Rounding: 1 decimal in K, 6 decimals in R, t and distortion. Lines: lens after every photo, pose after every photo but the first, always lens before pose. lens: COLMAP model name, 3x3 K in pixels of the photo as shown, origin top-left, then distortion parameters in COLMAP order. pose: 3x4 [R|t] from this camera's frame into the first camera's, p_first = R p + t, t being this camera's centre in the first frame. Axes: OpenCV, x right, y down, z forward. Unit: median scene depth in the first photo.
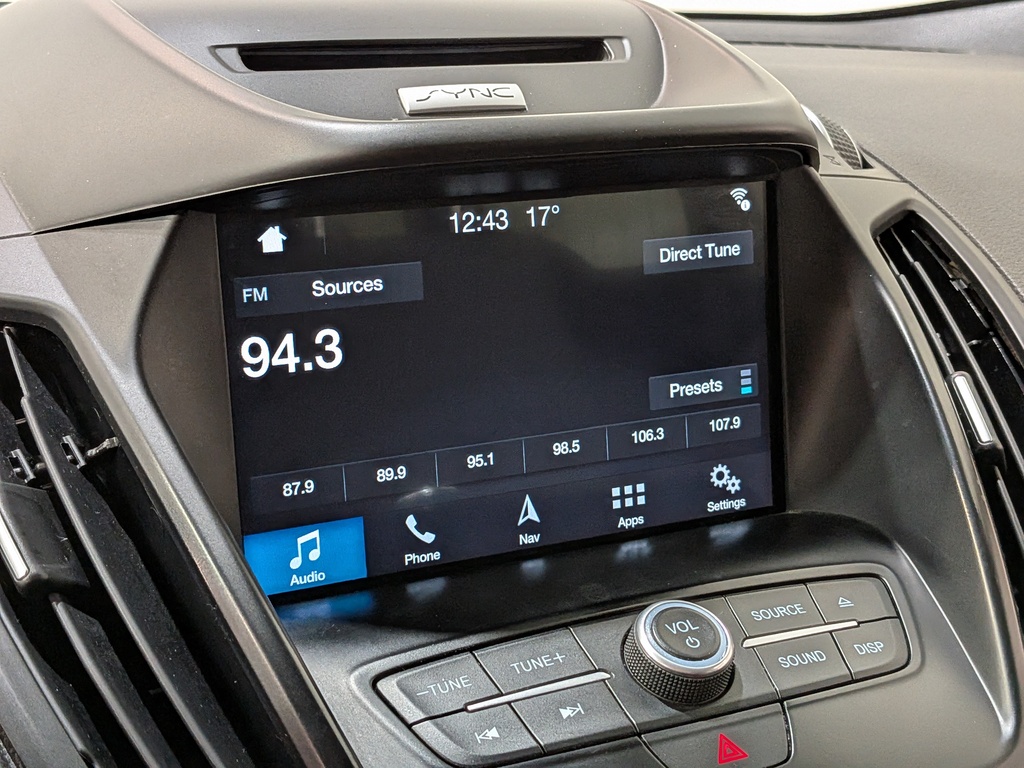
lens RADIAL K [[1463.4, 0, 493.1], [0, 1463.4, 369.2], [0, 0, 1]] dist [0.128916, -0.343907]
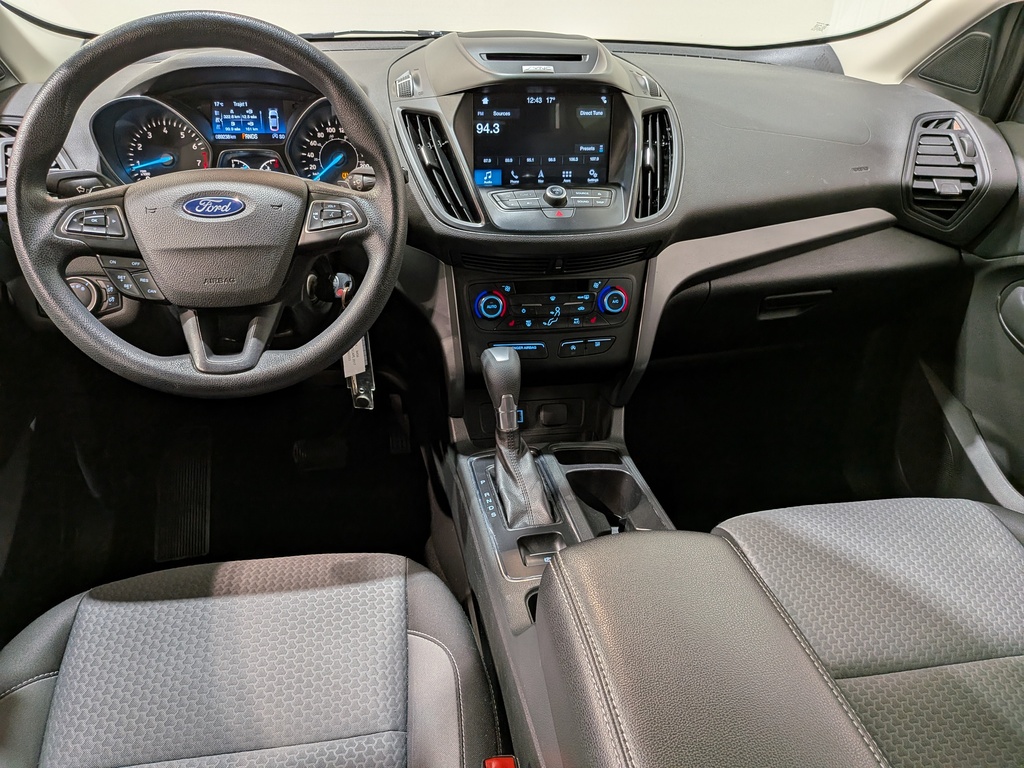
lens RADIAL K [[731.0, 0, 509.3], [0, 731.0, 404.3], [0, 0, 1]] dist [0.084344, -0.166686]
pose [[0.967183, 0.144485, -0.209002, 0.499000], [-0.091066, 0.965052, 0.245727, 0.233904], [0.237201, -0.218630, 0.946539, -1.255612]]
